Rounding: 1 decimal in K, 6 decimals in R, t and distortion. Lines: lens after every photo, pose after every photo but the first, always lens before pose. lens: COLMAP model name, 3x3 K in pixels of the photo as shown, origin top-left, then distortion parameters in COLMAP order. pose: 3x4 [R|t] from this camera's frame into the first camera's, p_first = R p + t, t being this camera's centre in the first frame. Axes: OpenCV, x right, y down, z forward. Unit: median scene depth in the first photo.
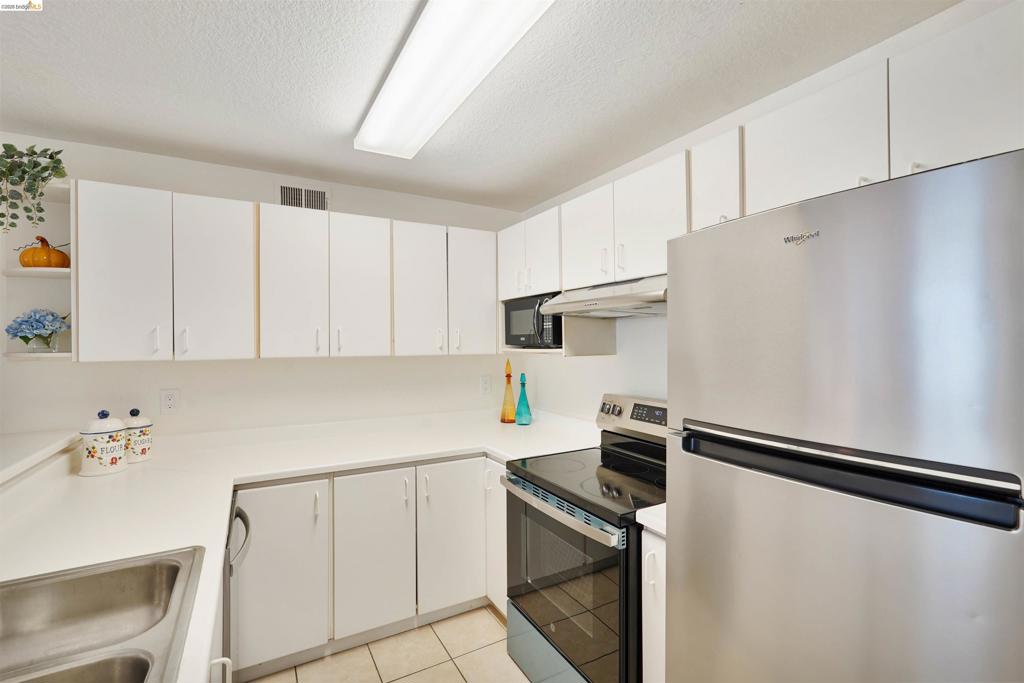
lens RADIAL K [[457.2, 0, 506.5], [0, 457.2, 340.8], [0, 0, 1]] dist [-0.011911, 0.007237]
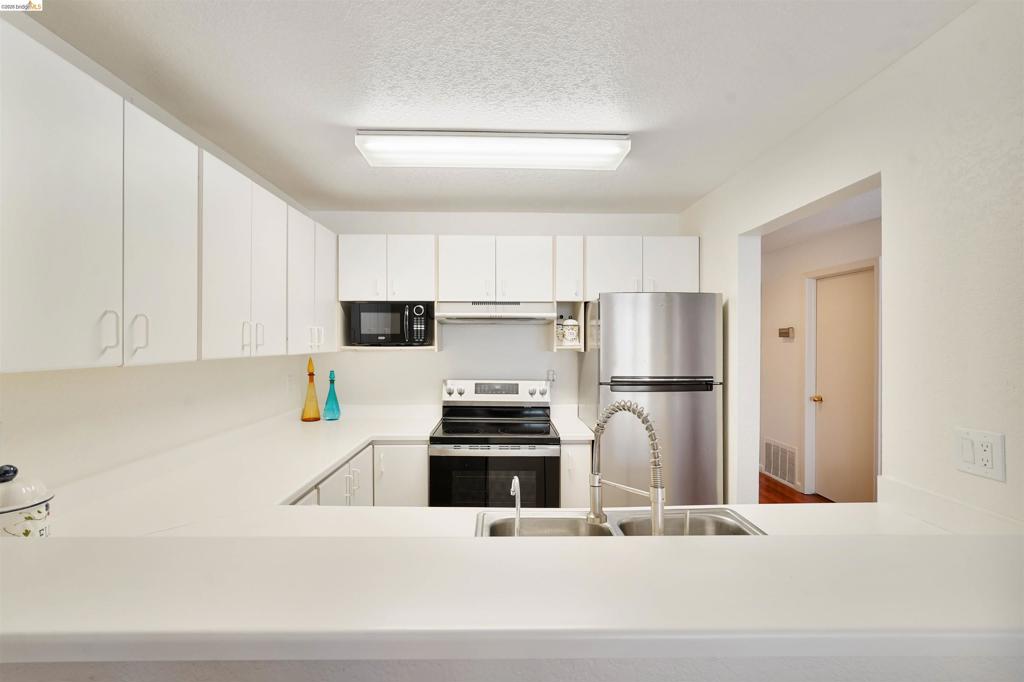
lens RADIAL K [[457.2, 0, 507.2], [0, 457.2, 339.9], [0, 0, 1]] dist [-0.011911, 0.007237]
pose [[0.472533, 0.009230, 0.881265, -0.949652], [-0.008027, 0.999949, -0.006169, 0.005988], [-0.881276, -0.004159, 0.472583, 0.214762]]
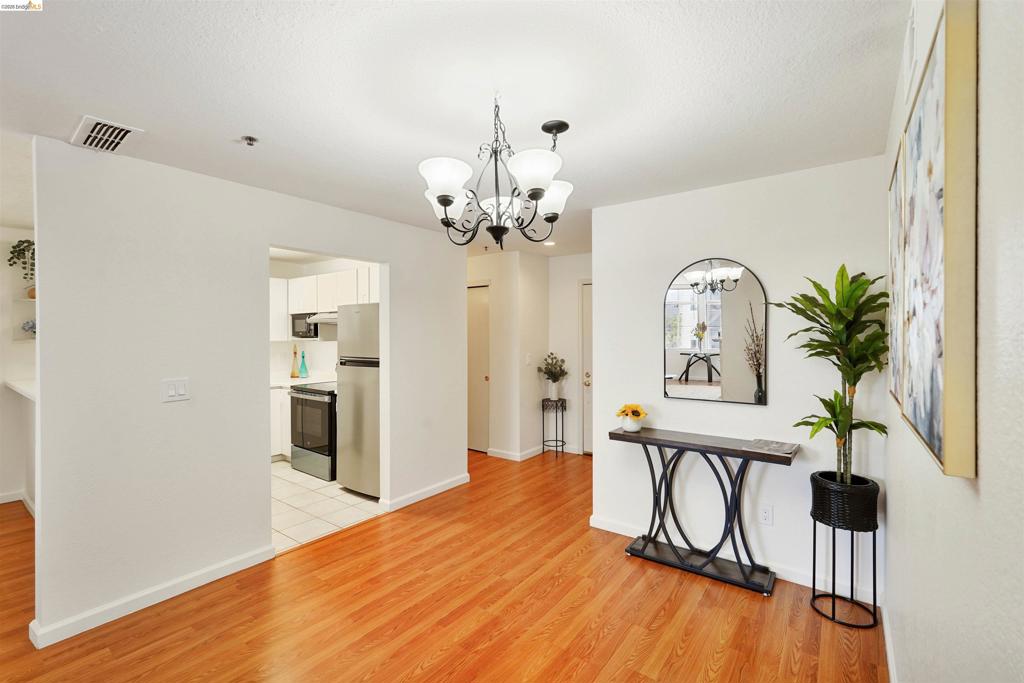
lens RADIAL K [[457.2, 0, 508.6], [0, 457.2, 341.6], [0, 0, 1]] dist [-0.011911, 0.007237]
pose [[0.916824, -0.001062, 0.399291, 0.085788], [-0.005617, 0.999863, 0.015557, -0.006006], [-0.399253, -0.016506, 0.916692, -1.520460]]
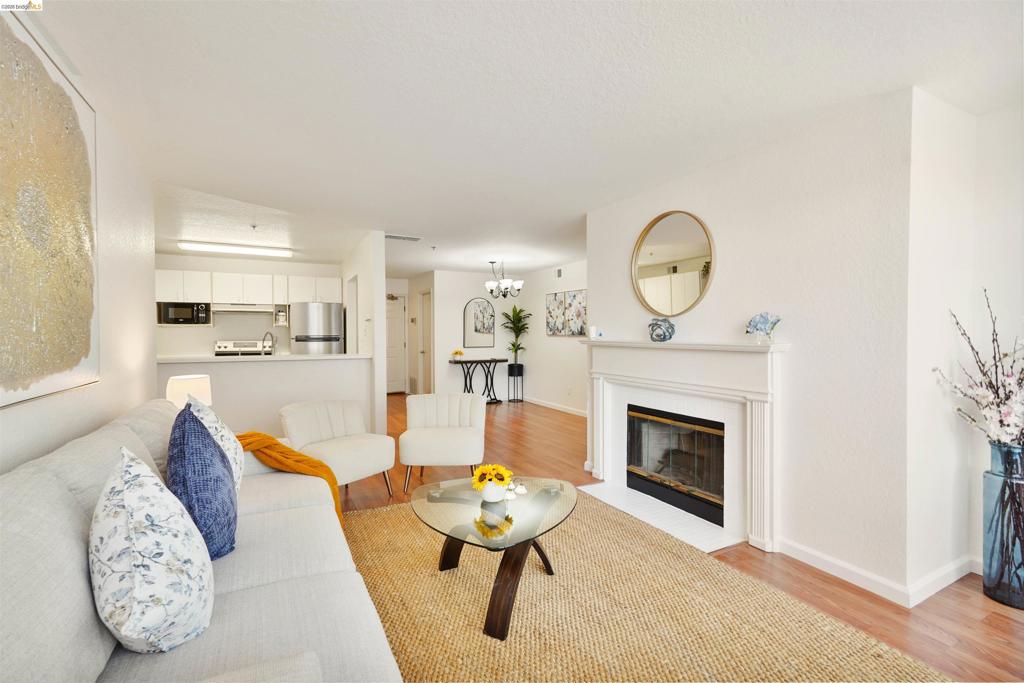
lens RADIAL K [[457.2, 0, 511.0], [0, 457.2, 341.1], [0, 0, 1]] dist [-0.011911, 0.007237]
pose [[0.026863, -0.010651, 0.999582, -2.682167], [-0.002526, 0.999939, 0.010723, 0.089274], [-0.999636, -0.002813, 0.026835, -0.928156]]
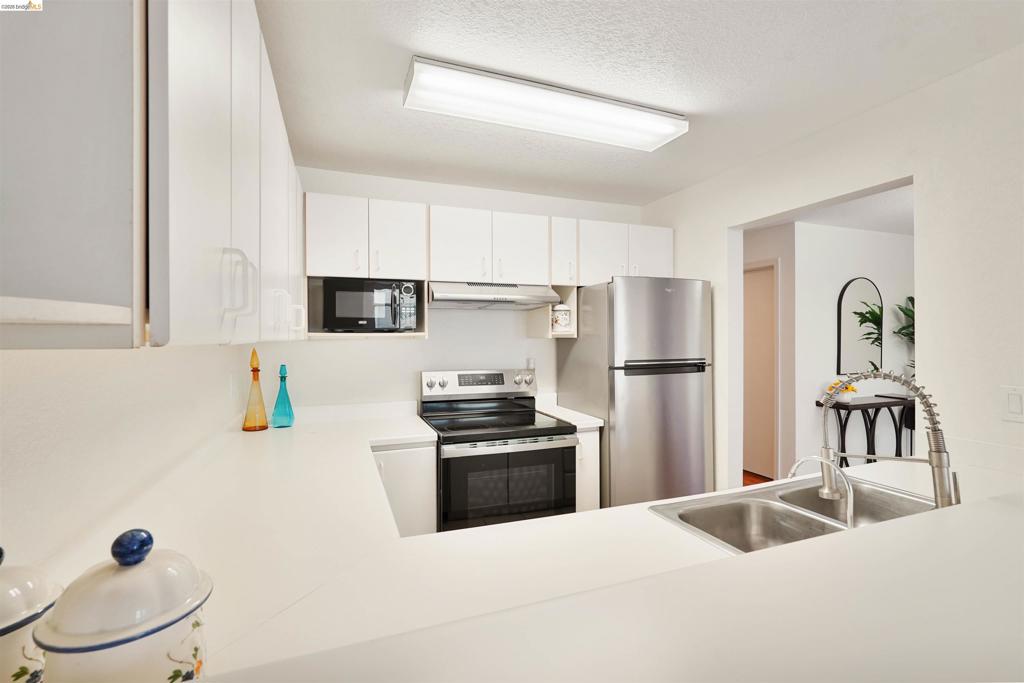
lens RADIAL K [[457.2, 0, 508.5], [0, 457.2, 335.4], [0, 0, 1]] dist [-0.011911, 0.007237]
pose [[0.142685, 0.009209, 0.989725, -0.985277], [0.001268, 0.999954, -0.009487, 0.036924], [-0.989767, 0.002608, 0.142666, 0.659028]]
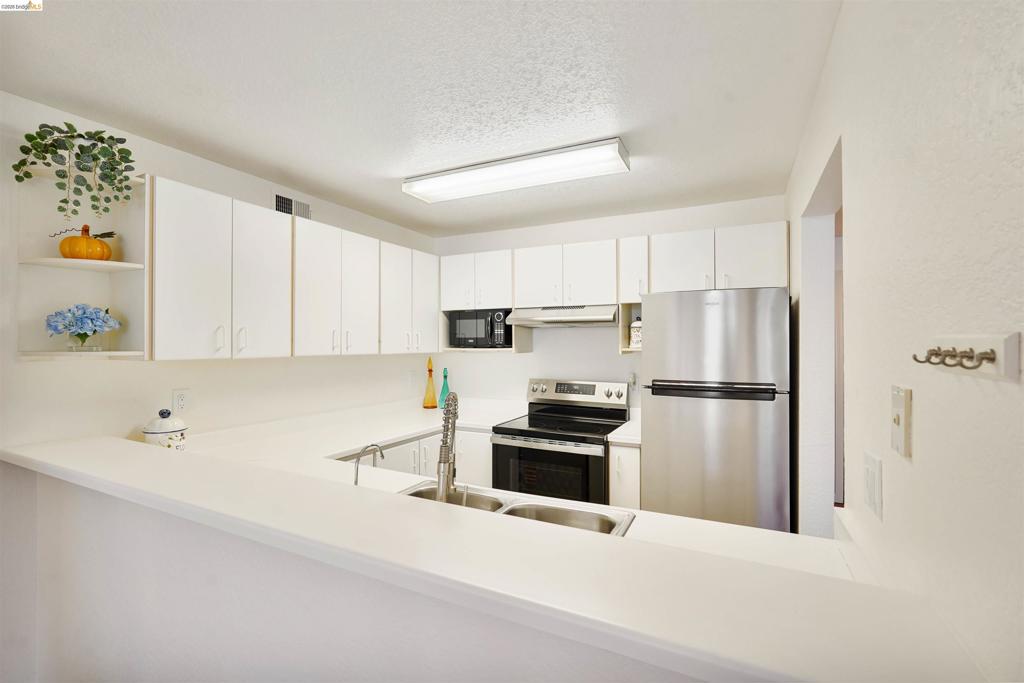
lens RADIAL K [[457.2, 0, 508.6], [0, 457.2, 343.0], [0, 0, 1]] dist [-0.011911, 0.007237]
pose [[0.830169, 0.006960, 0.557468, -0.722495], [-0.007307, 0.999972, -0.001603, 0.003619], [-0.557464, -0.002743, 0.830197, -0.209359]]
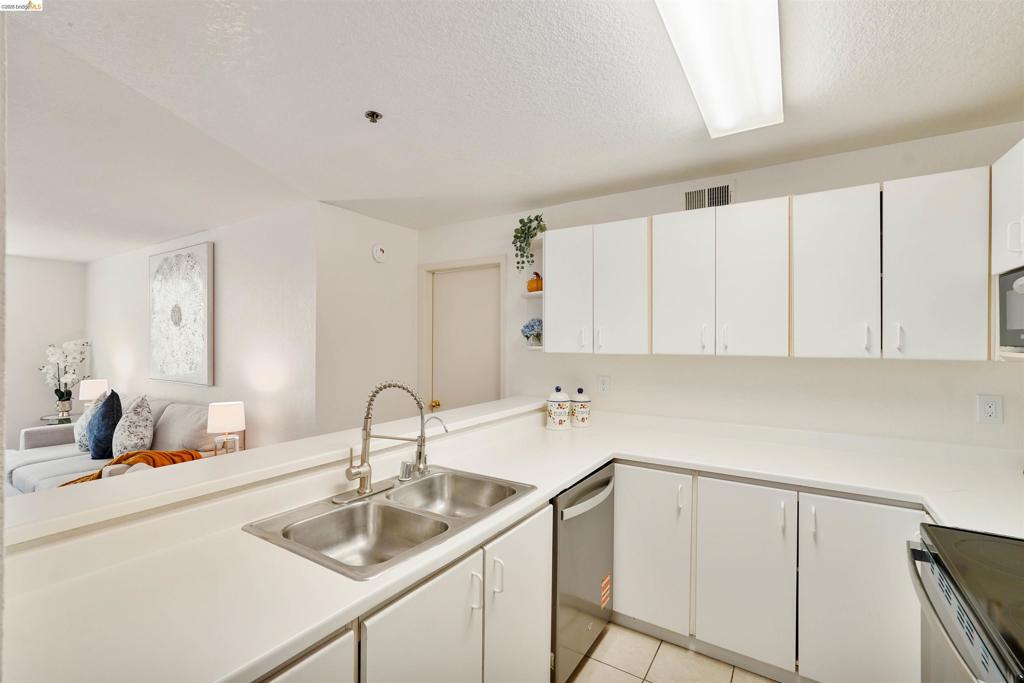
lens RADIAL K [[457.2, 0, 505.7], [0, 457.2, 341.0], [0, 0, 1]] dist [-0.011911, 0.007237]
pose [[0.458016, 0.007338, -0.888913, 0.293498], [-0.001818, 0.999972, 0.007318, -0.001821], [0.888942, -0.001736, 0.458017, 0.160726]]
